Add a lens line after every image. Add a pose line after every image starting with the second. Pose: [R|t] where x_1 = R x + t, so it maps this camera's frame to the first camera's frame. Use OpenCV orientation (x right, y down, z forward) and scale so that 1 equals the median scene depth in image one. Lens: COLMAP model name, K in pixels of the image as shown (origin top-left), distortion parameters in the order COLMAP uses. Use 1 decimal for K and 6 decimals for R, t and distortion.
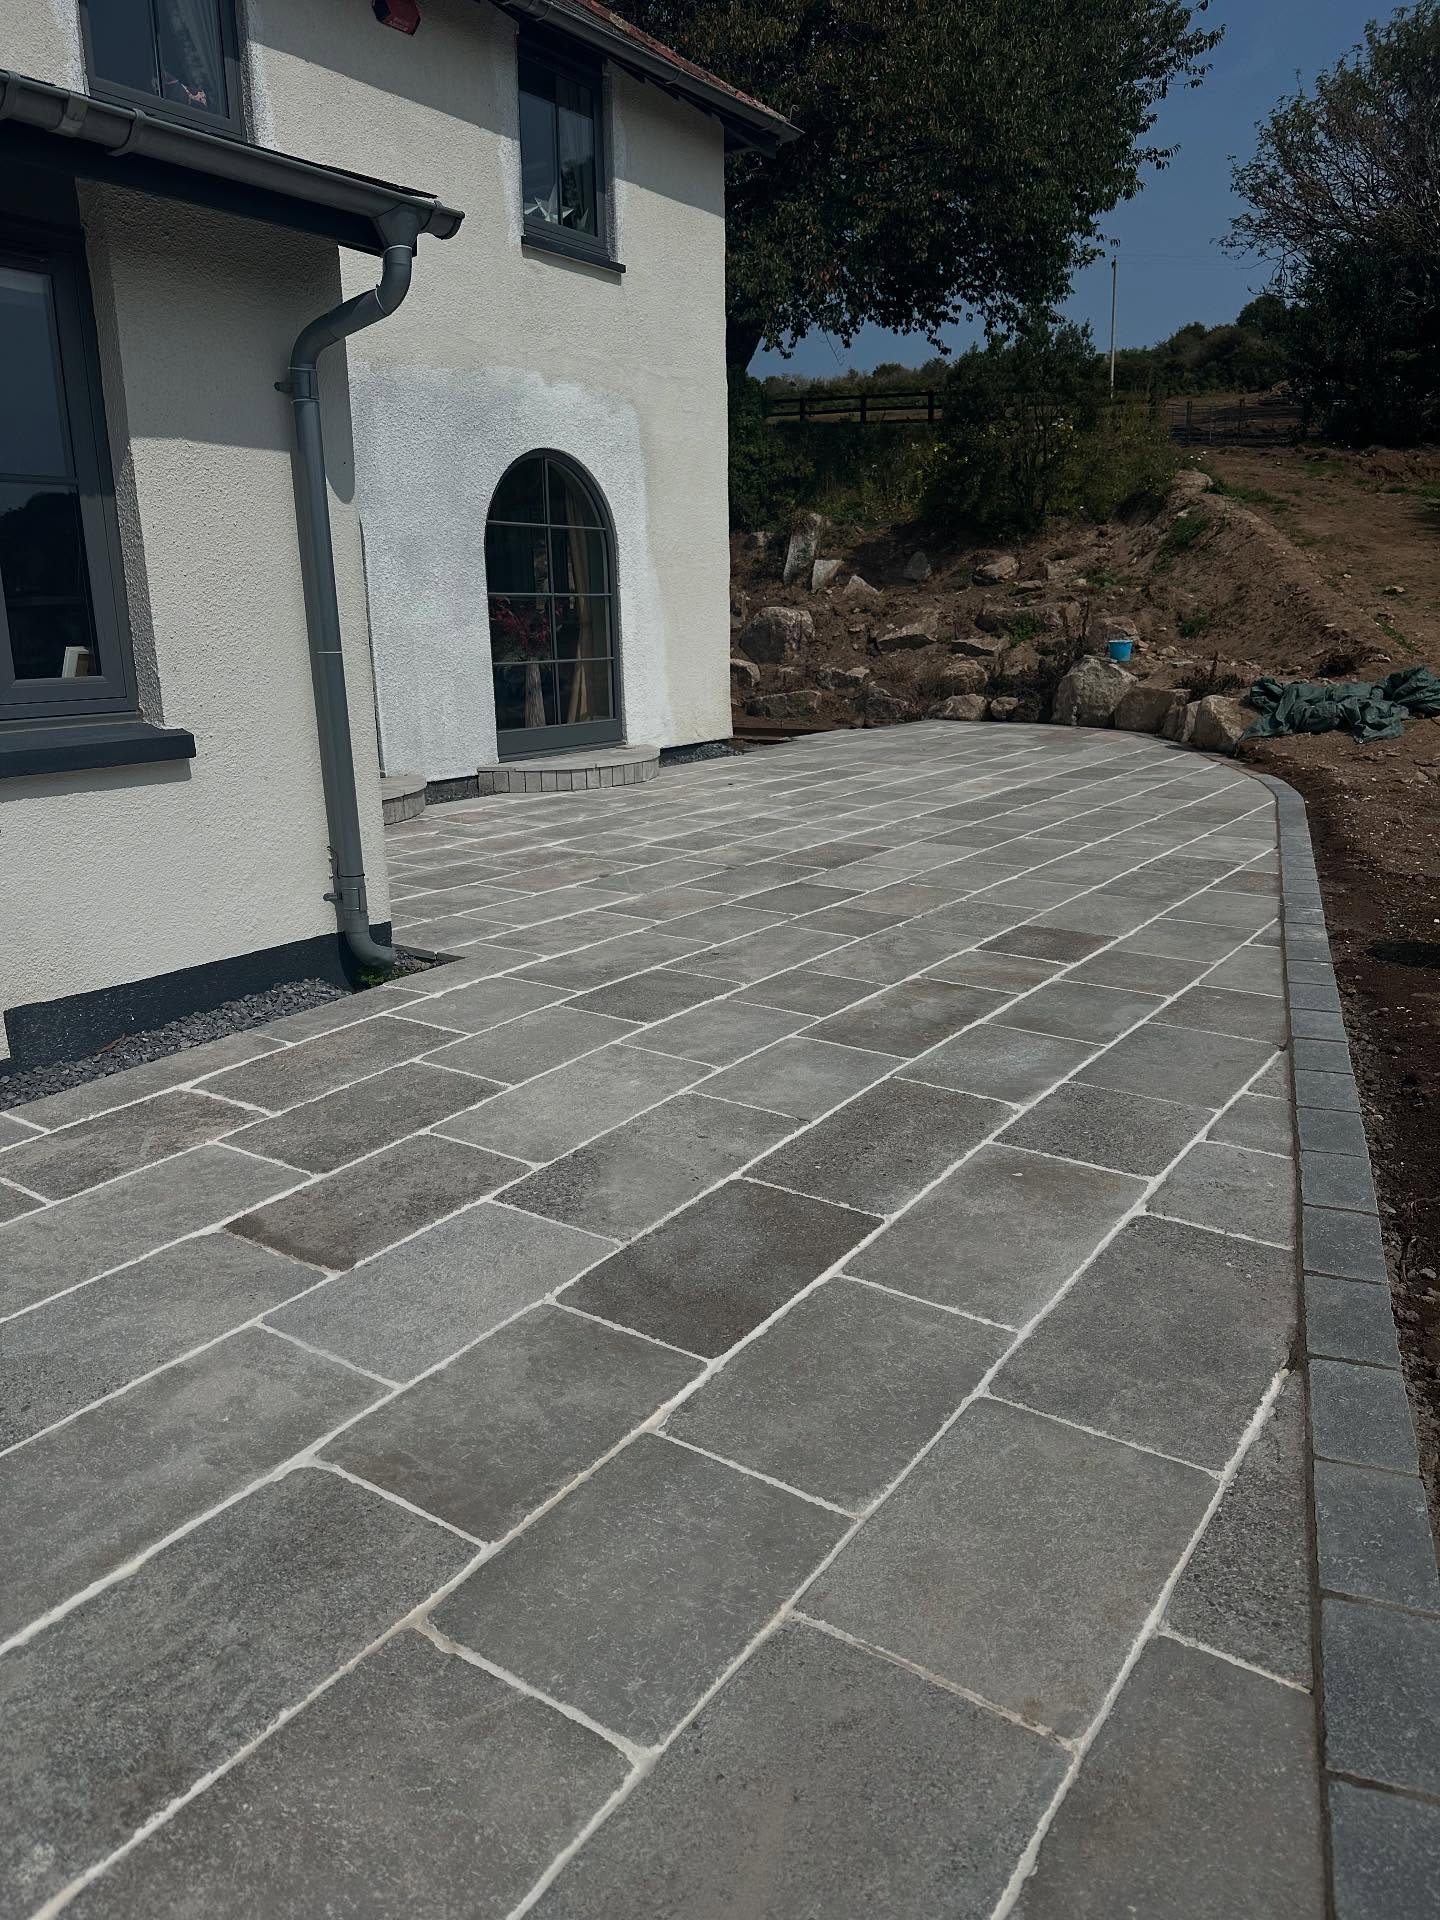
lens RADIAL K [[1360.5, 0, 716.5], [0, 1360.5, 954.5], [0, 0, 1]] dist [0.065325, -0.006207]
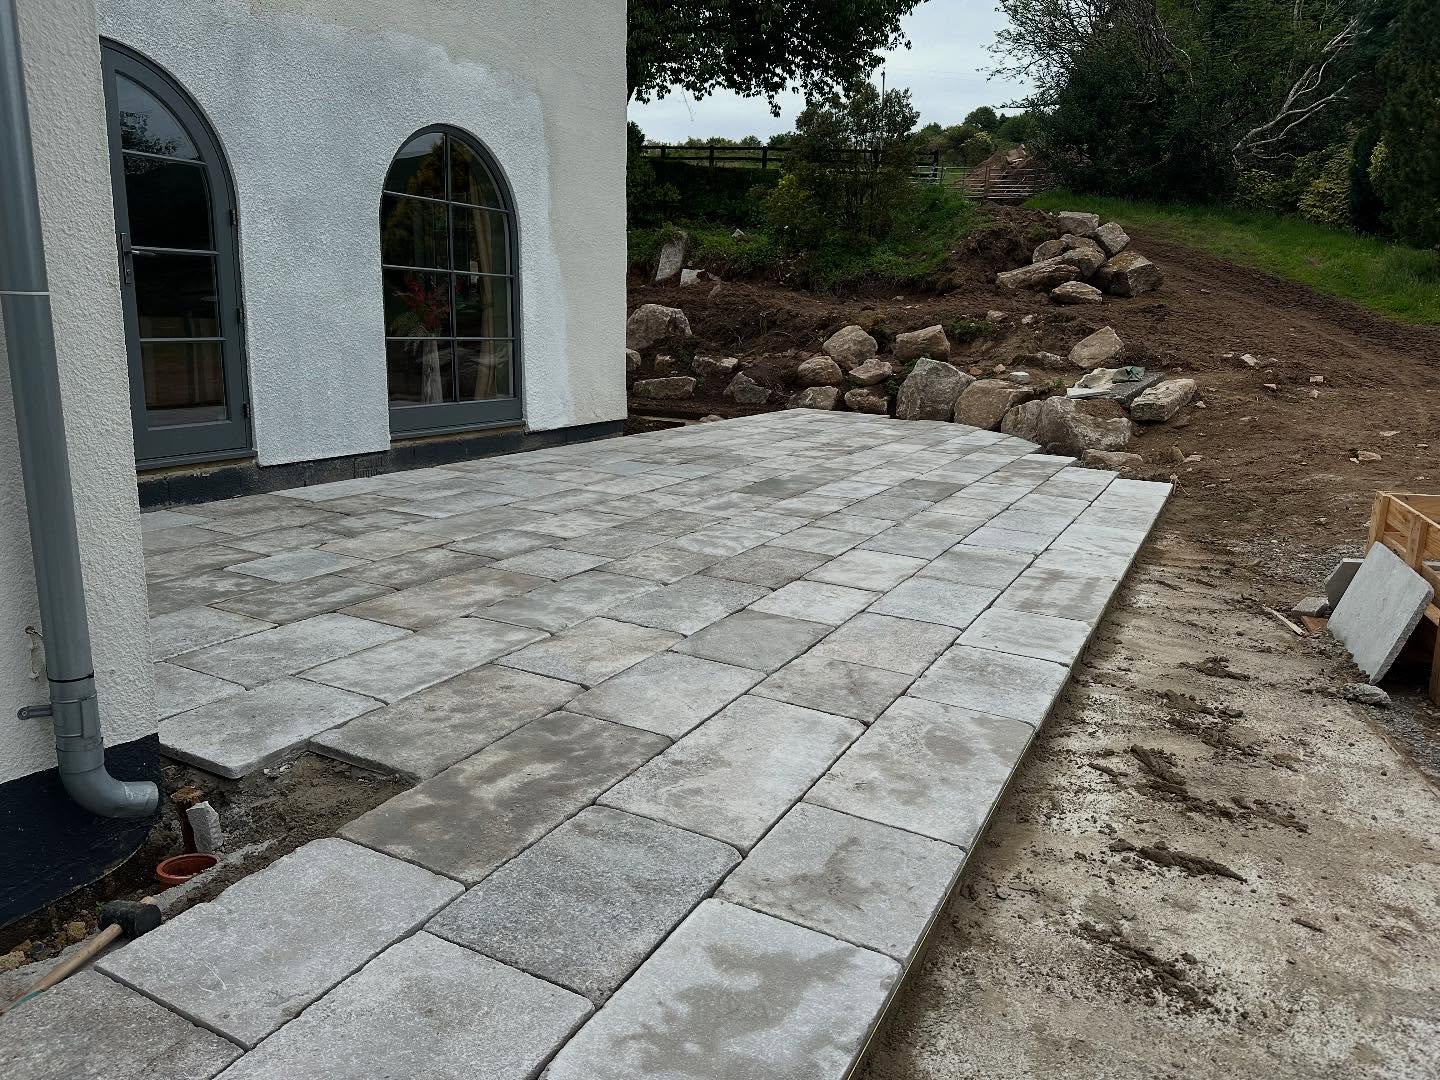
lens RADIAL K [[1020.4, 0, 720.6], [0, 1020.4, 541.9], [0, 0, 1]] dist [0.065325, -0.006207]
pose [[0.990625, 0.017020, 0.135541, -0.024276], [-0.013219, 0.999495, -0.028891, -0.045942], [-0.135965, 0.026828, 0.990350, 0.225715]]
